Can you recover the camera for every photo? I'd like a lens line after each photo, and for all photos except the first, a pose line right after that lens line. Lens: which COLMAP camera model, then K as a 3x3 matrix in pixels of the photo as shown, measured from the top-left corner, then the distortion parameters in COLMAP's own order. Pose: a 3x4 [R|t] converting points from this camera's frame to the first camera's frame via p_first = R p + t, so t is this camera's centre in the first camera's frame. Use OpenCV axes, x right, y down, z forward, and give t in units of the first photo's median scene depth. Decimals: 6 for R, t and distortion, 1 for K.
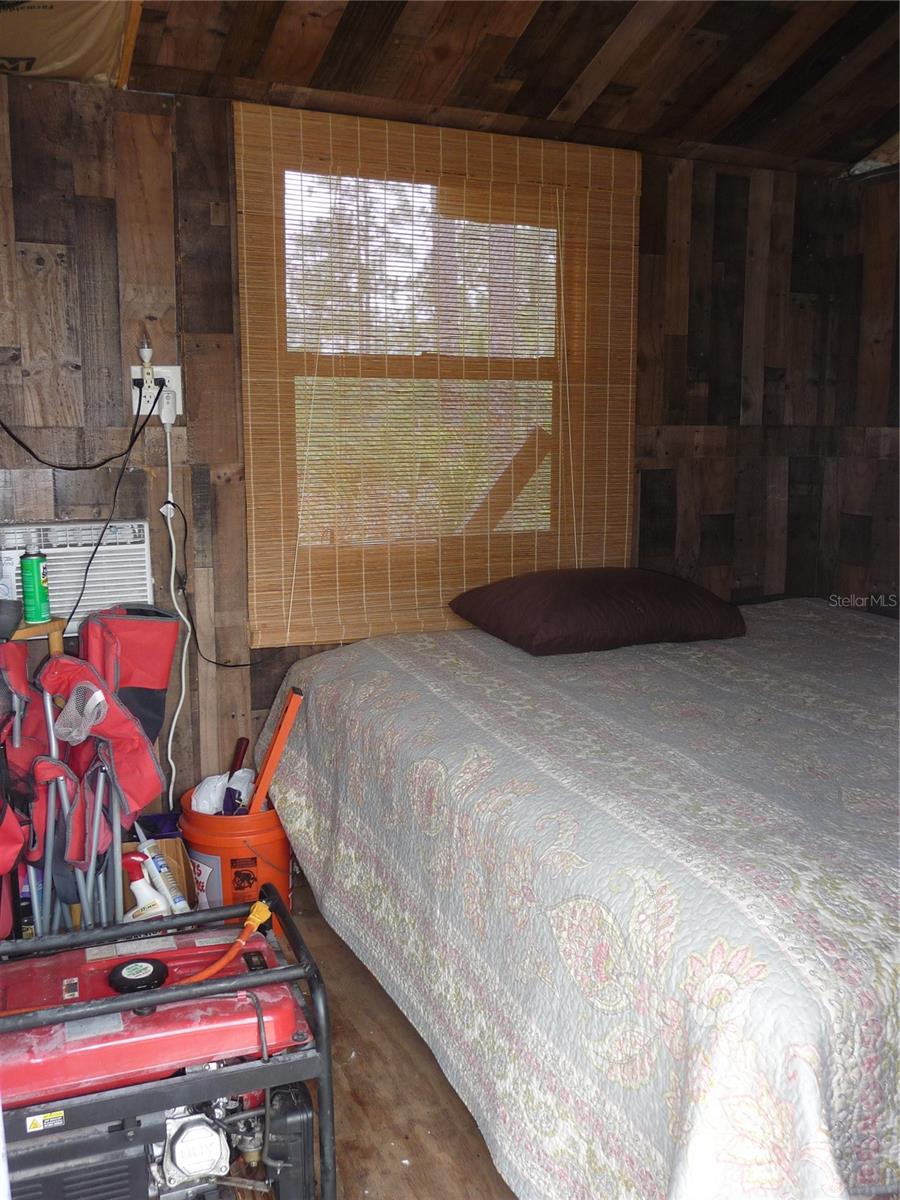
lens RADIAL K [[1118.4, 0, 450.0], [0, 1118.4, 600.0], [0, 0, 1]] dist [-0.055377, 0.056268]
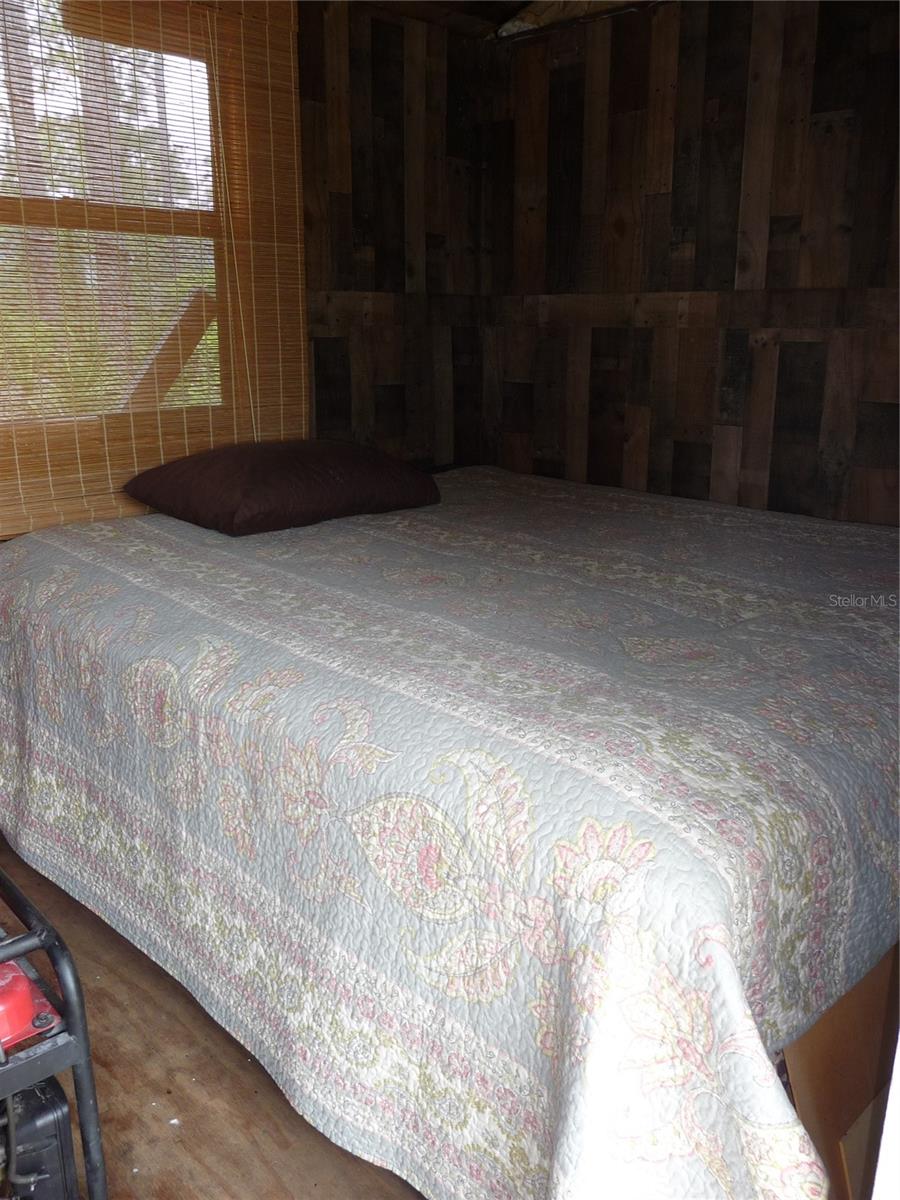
lens RADIAL K [[1020.6, 0, 450.0], [0, 1020.6, 600.0], [0, 0, 1]] dist [-0.034546, 0.026662]
pose [[0.929080, -0.092883, 0.358028, -0.085482], [0.057739, 0.992510, 0.107656, 0.030477], [-0.365346, -0.079349, 0.927484, 0.220299]]
